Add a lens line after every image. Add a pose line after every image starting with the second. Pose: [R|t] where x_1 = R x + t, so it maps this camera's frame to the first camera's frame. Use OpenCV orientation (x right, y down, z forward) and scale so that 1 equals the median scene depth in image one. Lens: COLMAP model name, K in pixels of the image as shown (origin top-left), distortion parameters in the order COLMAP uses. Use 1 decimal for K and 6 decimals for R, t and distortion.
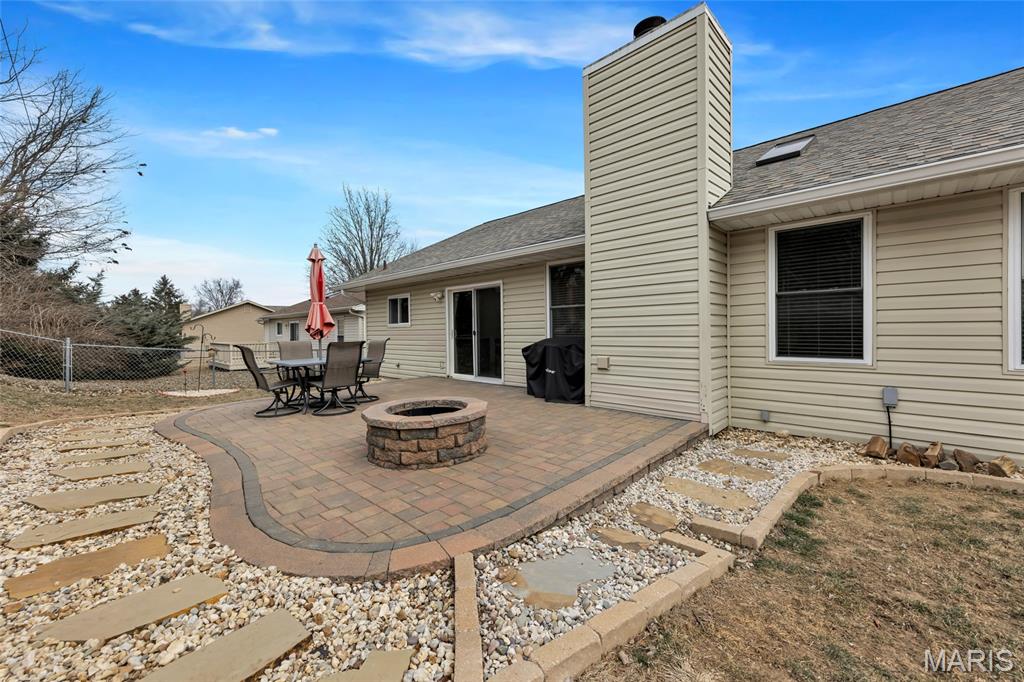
lens RADIAL K [[408.0, 0, 514.0], [0, 408.0, 337.7], [0, 0, 1]] dist [0.003760, -0.000327]
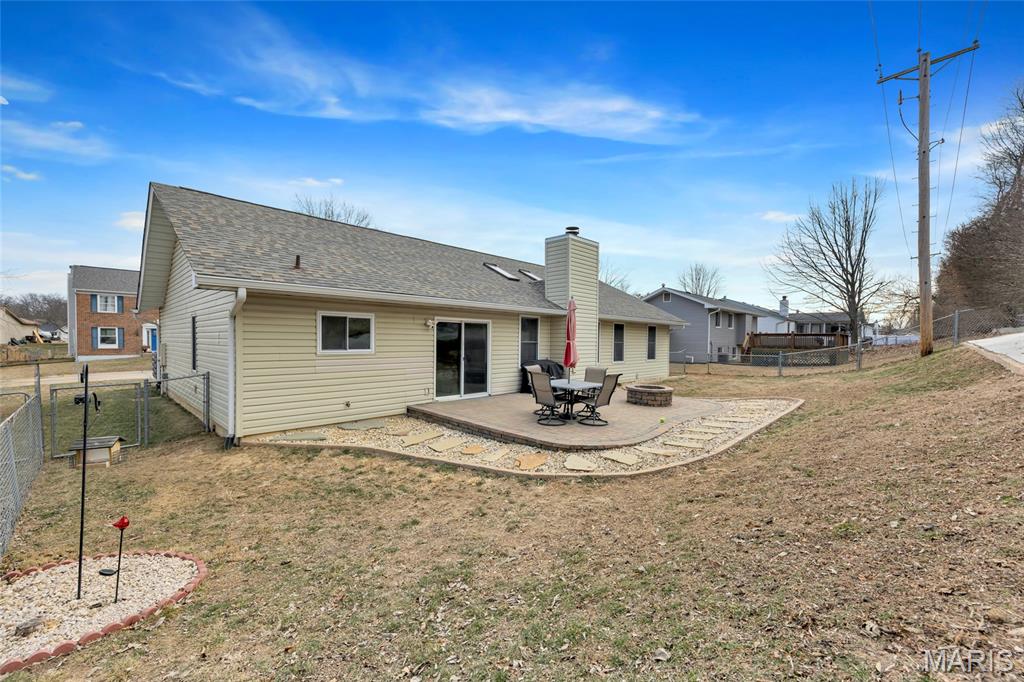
lens RADIAL K [[407.7, 0, 514.3], [0, 407.7, 342.7], [0, 0, 1]] dist [0.000047, -0.000088]
pose [[-0.003554, 0.005339, 0.999979, -1.269221], [0.008566, 0.999949, -0.005308, -0.050179], [-0.999957, 0.008547, -0.003599, 0.835636]]
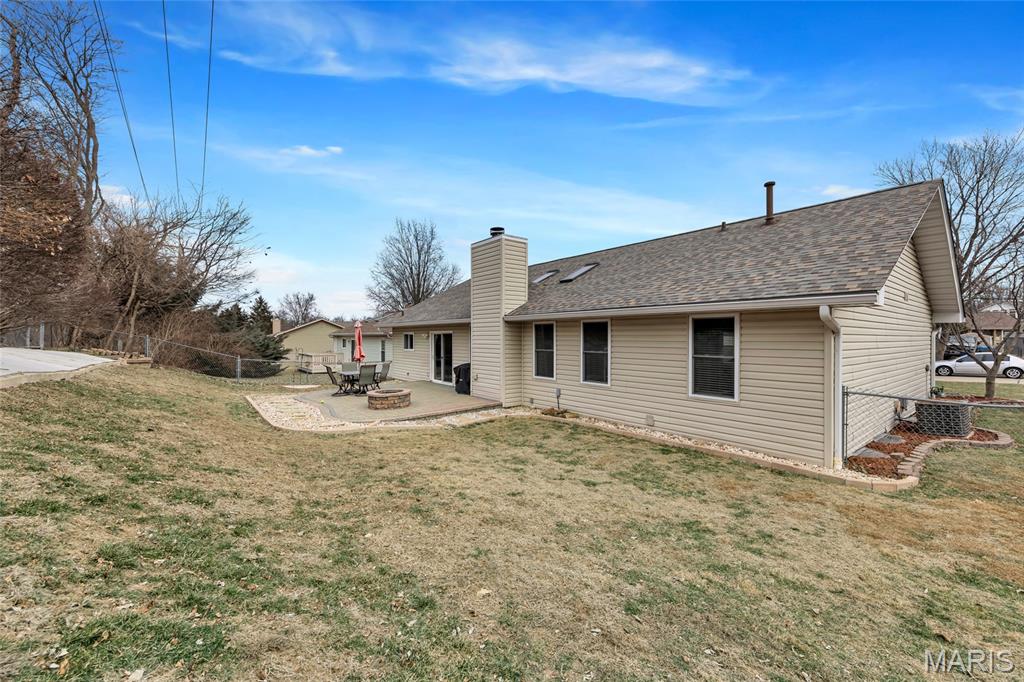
lens RADIAL K [[407.7, 0, 514.3], [0, 407.7, 342.7], [0, 0, 1]] dist [0.000047, -0.000088]
pose [[0.991608, 0.011905, -0.128730, 0.448257], [-0.012020, 0.999928, -0.000115, -0.079747], [0.128719, 0.001662, 0.991680, -0.755612]]
